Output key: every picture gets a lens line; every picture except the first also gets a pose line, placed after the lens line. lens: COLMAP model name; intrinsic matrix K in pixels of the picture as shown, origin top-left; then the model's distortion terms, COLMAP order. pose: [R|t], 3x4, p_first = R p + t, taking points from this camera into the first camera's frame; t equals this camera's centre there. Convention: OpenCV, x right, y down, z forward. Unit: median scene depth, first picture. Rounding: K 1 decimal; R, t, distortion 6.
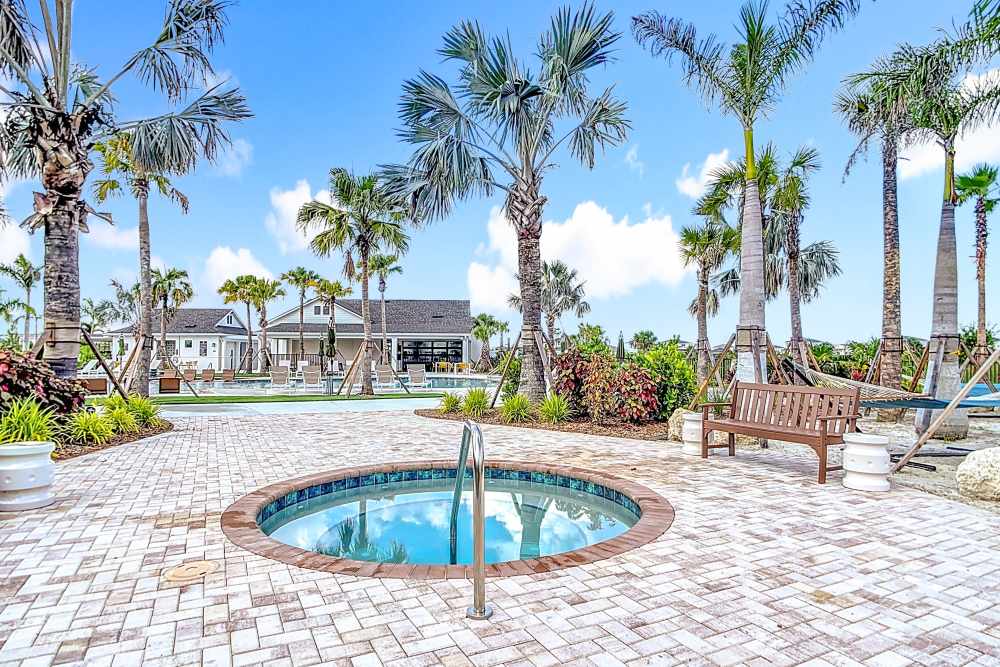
lens RADIAL K [[577.8, 0, 501.9], [0, 577.8, 344.8], [0, 0, 1]] dist [-0.003342, -0.003722]
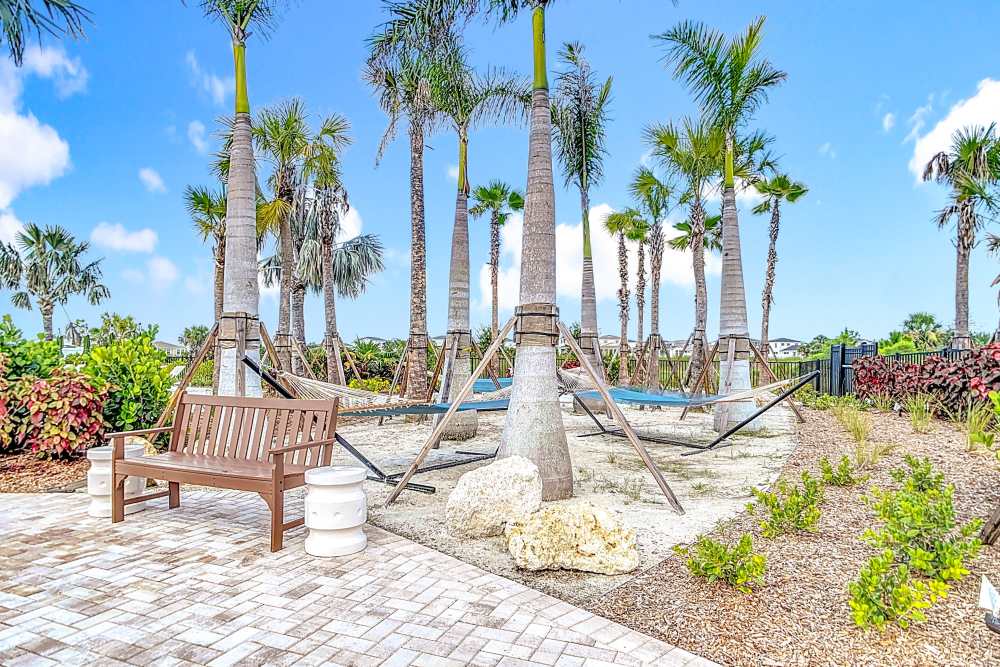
lens RADIAL K [[577.8, 0, 501.9], [0, 577.8, 344.8], [0, 0, 1]] dist [-0.003342, -0.003722]
pose [[0.767608, 0.005387, 0.640897, 0.180941], [-0.007564, 0.999971, 0.000655, 0.004265], [-0.640875, -0.005350, 0.767626, 0.186851]]
